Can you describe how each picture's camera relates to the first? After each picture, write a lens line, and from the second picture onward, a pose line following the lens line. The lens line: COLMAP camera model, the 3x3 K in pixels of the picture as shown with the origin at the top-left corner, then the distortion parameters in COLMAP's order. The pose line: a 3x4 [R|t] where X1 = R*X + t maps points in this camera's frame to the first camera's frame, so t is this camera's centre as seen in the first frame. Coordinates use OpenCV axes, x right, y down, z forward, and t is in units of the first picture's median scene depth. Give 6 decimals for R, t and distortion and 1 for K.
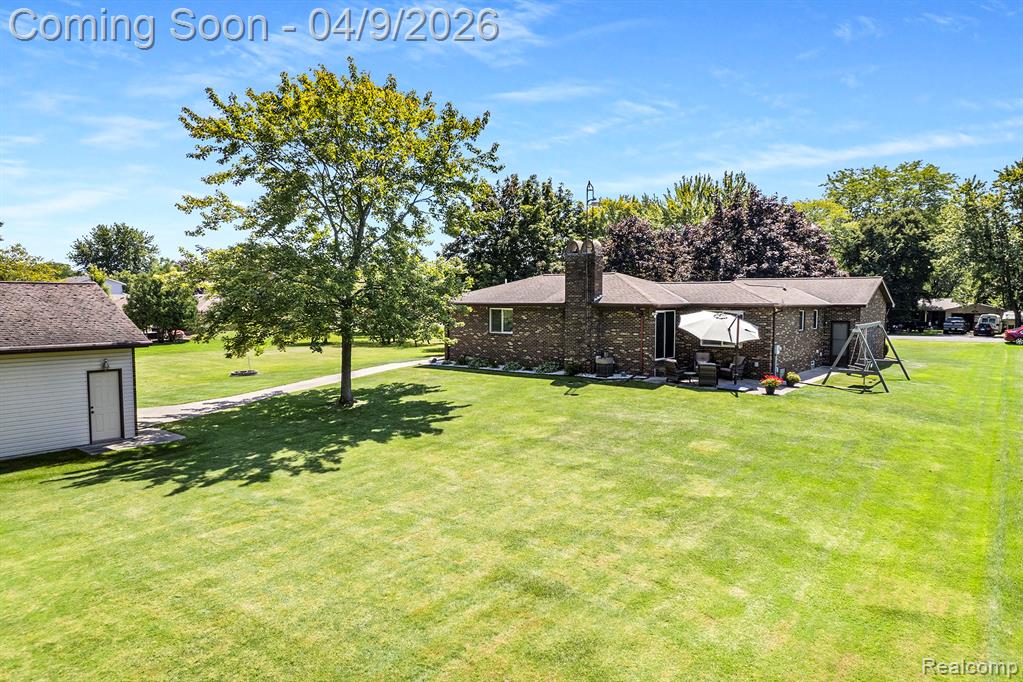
lens RADIAL K [[651.8, 0, 511.5], [0, 651.8, 341.0], [0, 0, 1]] dist [-0.037912, 0.002453]
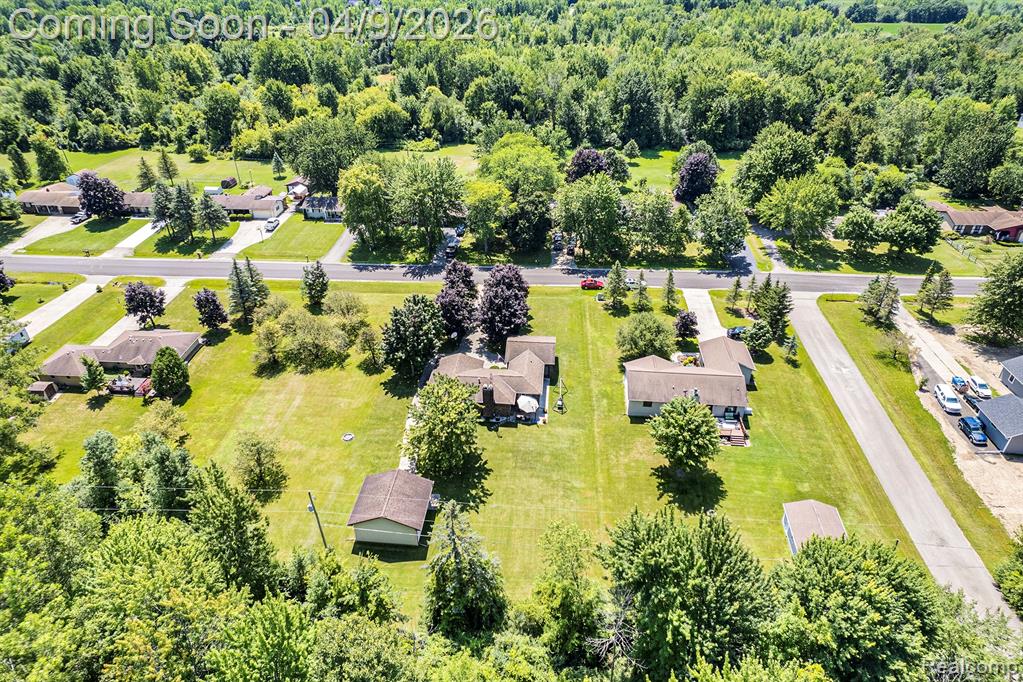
lens RADIAL K [[651.8, 0, 511.5], [0, 651.8, 341.0], [0, 0, 1]] dist [-0.037912, 0.002453]
pose [[0.828268, -0.296756, 0.475298, -2.910739], [0.040751, 0.877899, 0.477110, -4.326495], [-0.558848, -0.375806, 0.739228, -3.197794]]
